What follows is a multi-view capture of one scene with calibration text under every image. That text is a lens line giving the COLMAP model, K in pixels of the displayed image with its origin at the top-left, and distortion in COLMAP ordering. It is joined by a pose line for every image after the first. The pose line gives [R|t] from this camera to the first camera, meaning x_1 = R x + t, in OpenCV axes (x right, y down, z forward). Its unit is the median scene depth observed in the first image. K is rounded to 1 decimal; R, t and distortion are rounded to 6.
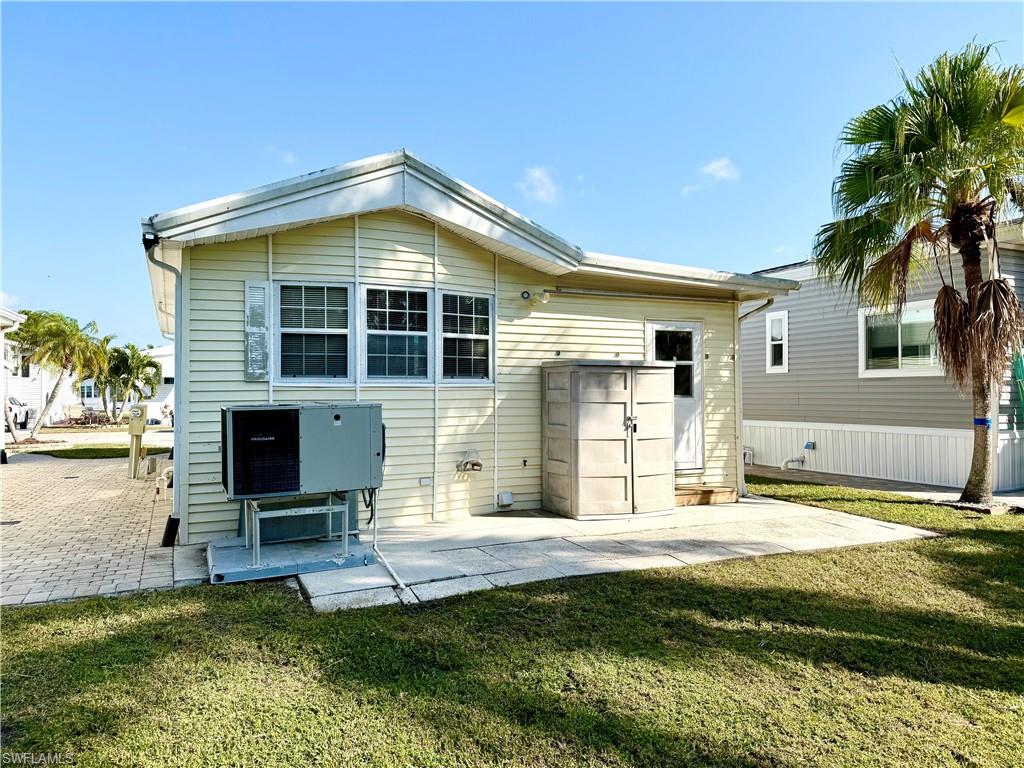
lens RADIAL K [[713.3, 0, 501.9], [0, 713.3, 381.0], [0, 0, 1]] dist [0.118751, -0.188451]
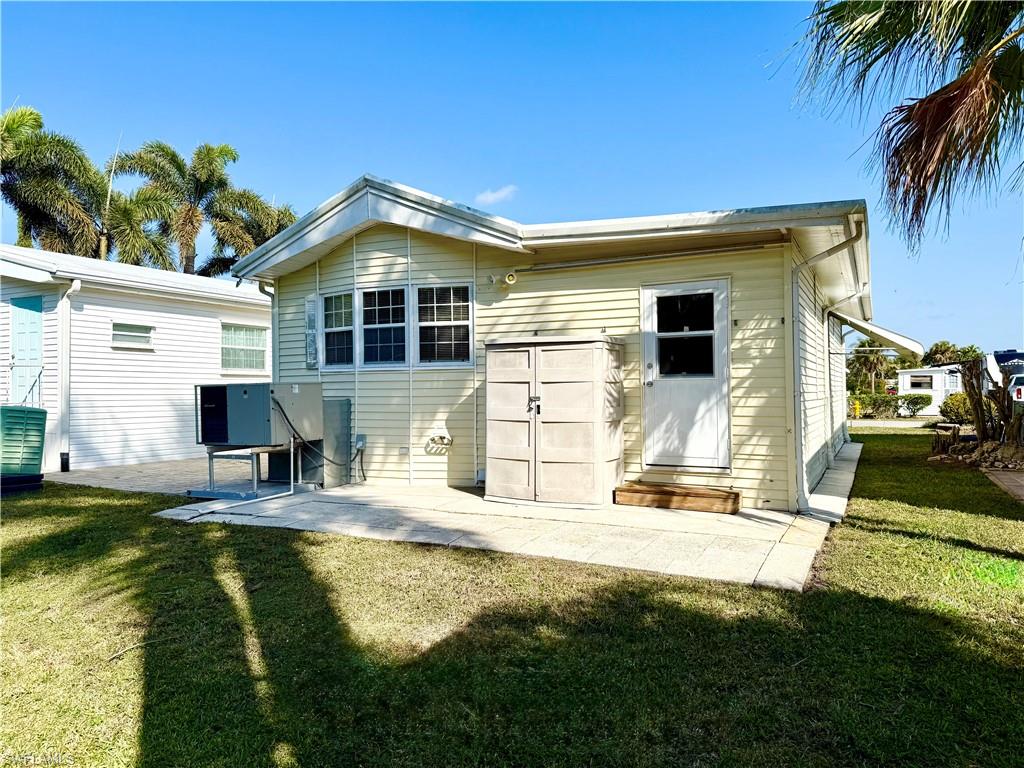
lens RADIAL K [[713.3, 0, 501.9], [0, 713.3, 381.0], [0, 0, 1]] dist [0.118751, -0.188451]
pose [[0.614670, -0.011717, -0.788697, 0.882511], [0.017949, 0.999839, -0.000865, 0.028868], [0.788580, -0.013625, 0.614781, 0.395551]]
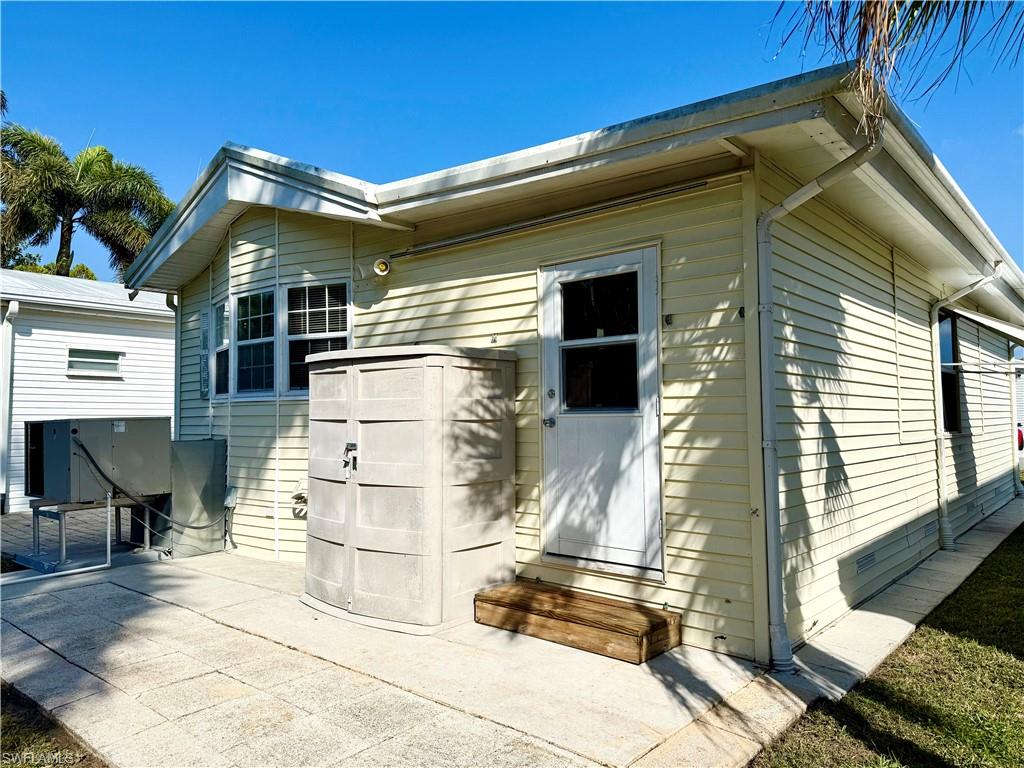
lens RADIAL K [[718.2, 0, 512.0], [0, 718.2, 384.0], [0, 0, 1]] dist [0.114130, -0.193587]
pose [[0.421345, -0.041917, -0.905931, 0.775452], [0.018813, 0.999120, -0.037479, 0.025029], [0.906705, -0.001252, 0.421763, 0.865604]]
